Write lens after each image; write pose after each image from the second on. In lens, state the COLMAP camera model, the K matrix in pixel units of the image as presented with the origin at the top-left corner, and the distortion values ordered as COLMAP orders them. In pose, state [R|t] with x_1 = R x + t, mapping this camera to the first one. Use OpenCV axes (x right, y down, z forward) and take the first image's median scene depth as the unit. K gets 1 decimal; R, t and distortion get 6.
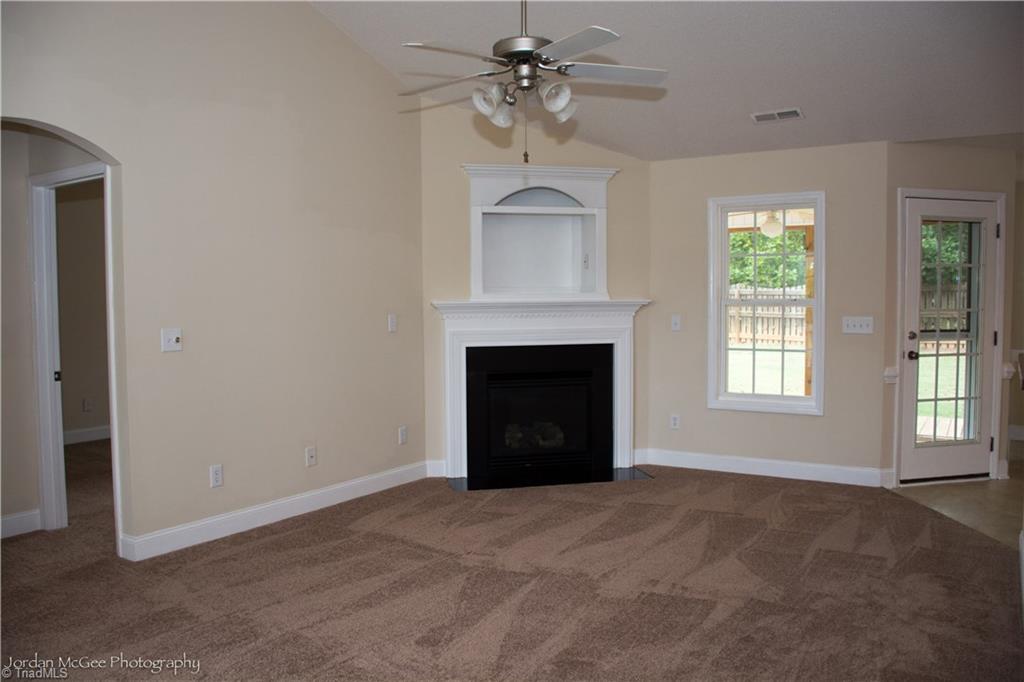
lens RADIAL K [[802.8, 0, 512.0], [0, 802.8, 341.0], [0, 0, 1]] dist [-0.100606, 0.000604]
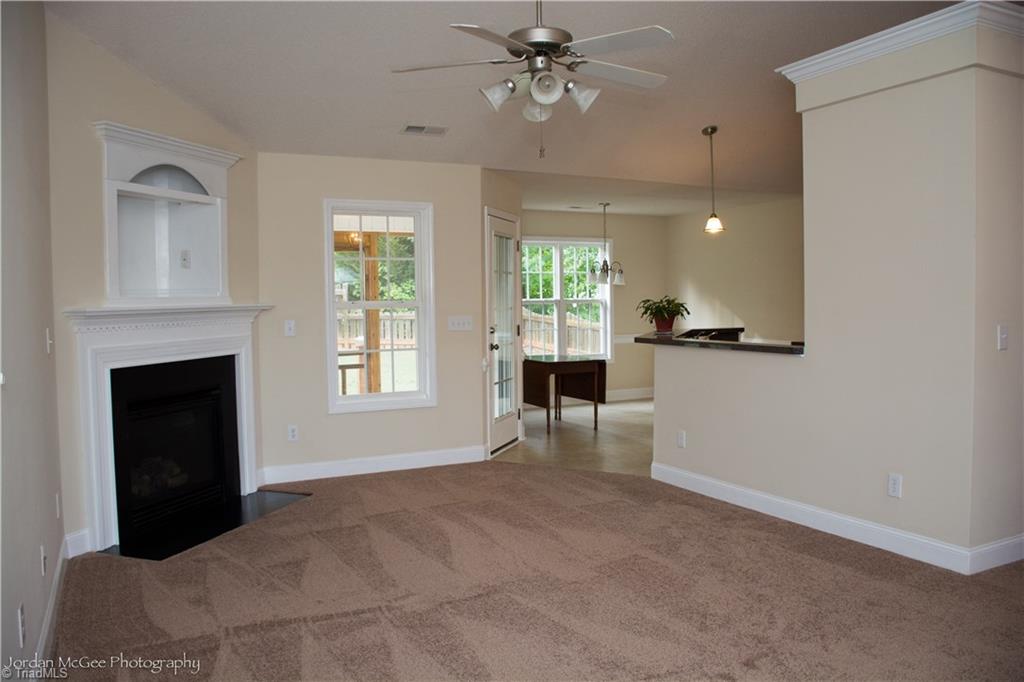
lens RADIAL K [[802.8, 0, 512.0], [0, 802.8, 341.0], [0, 0, 1]] dist [-0.100606, 0.000604]
pose [[0.510189, -0.045731, 0.858846, -0.485455], [0.053527, 0.998338, 0.021361, -0.014065], [-0.858395, 0.035073, 0.511789, 0.313370]]
